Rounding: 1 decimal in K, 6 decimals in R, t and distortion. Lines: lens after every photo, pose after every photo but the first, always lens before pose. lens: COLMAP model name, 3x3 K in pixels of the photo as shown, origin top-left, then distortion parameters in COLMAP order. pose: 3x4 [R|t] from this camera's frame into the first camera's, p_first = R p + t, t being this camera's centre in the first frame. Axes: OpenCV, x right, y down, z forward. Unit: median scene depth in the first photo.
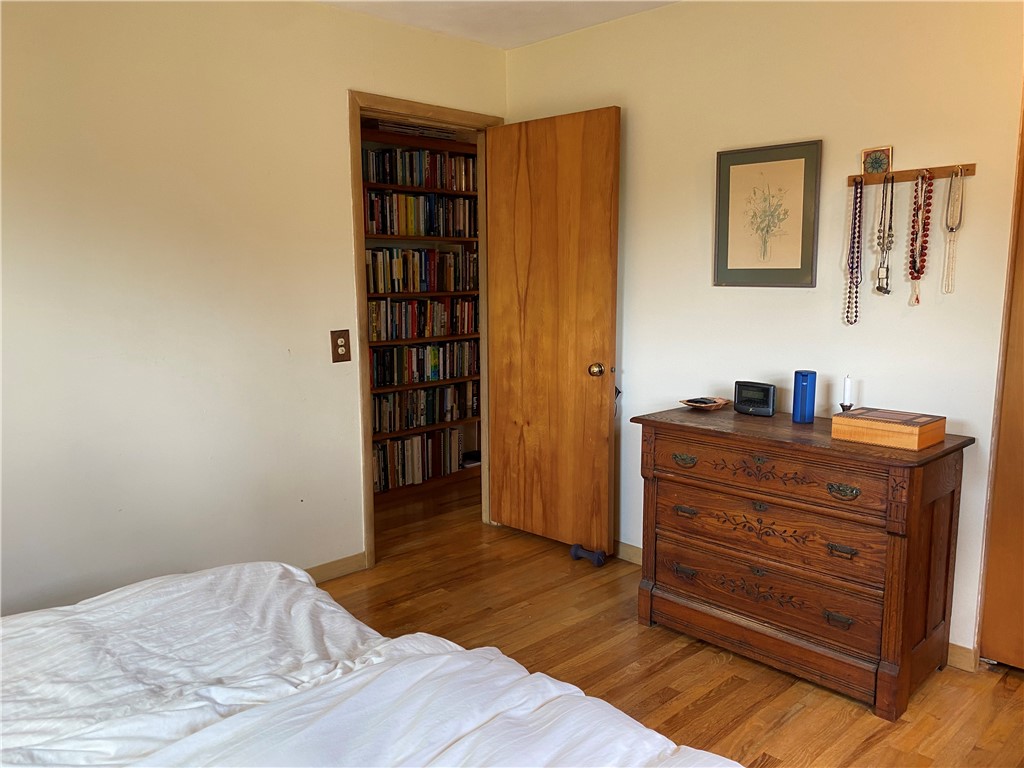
lens RADIAL K [[795.0, 0, 512.0], [0, 795.0, 384.0], [0, 0, 1]] dist [0.124230, -0.150357]
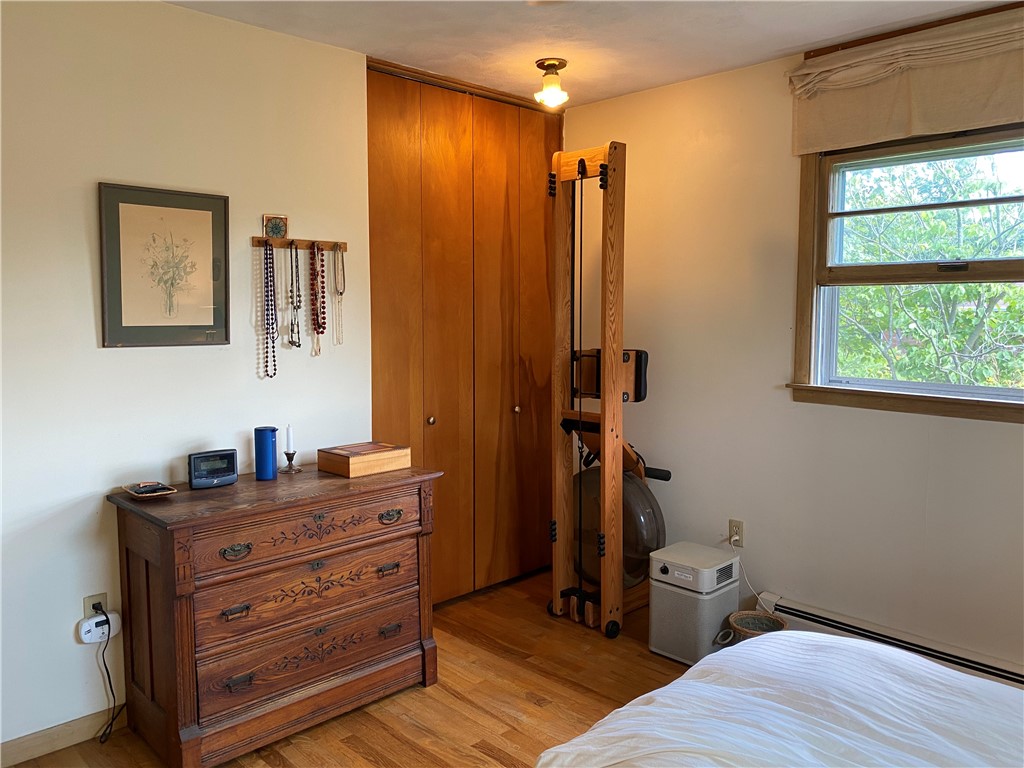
lens RADIAL K [[802.5, 0, 512.0], [0, 802.5, 384.0], [0, 0, 1]] dist [0.029531, -0.005170]
pose [[0.005771, -0.086271, 0.996255, -0.636323], [0.150064, 0.985064, 0.084433, -0.110217], [-0.988659, 0.149015, 0.018631, 0.694532]]
